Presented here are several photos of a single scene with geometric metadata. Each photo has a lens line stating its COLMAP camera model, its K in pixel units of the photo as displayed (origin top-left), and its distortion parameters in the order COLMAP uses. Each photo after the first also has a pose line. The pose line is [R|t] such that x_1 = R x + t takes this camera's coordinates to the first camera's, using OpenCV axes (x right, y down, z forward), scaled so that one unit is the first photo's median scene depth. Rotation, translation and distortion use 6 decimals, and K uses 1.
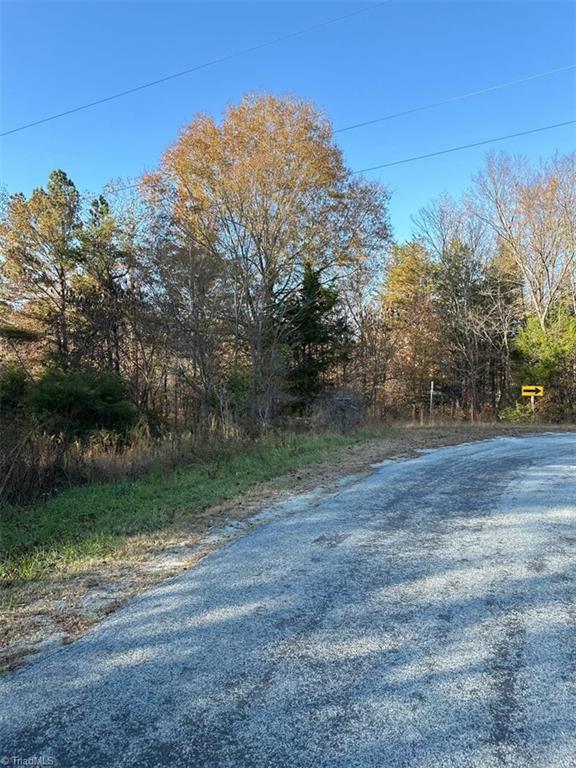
lens RADIAL K [[544.6, 0, 290.1], [0, 544.6, 388.7], [0, 0, 1]] dist [0.094538, -0.102542]
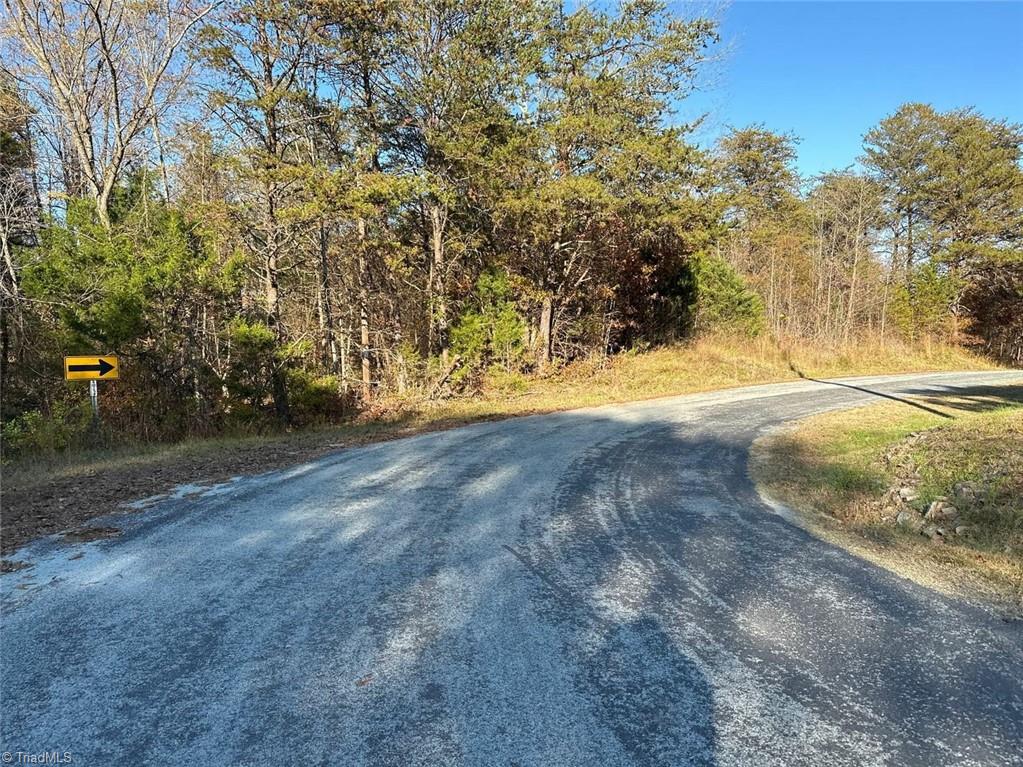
lens RADIAL K [[722.6, 0, 541.0], [0, 722.6, 400.1], [0, 0, 1]] dist [0.007539, -0.020528]
pose [[0.528787, -0.068774, 0.845964, 0.157702], [0.028746, 0.997591, 0.063132, 0.003427], [-0.848267, -0.009065, 0.529490, 0.429861]]
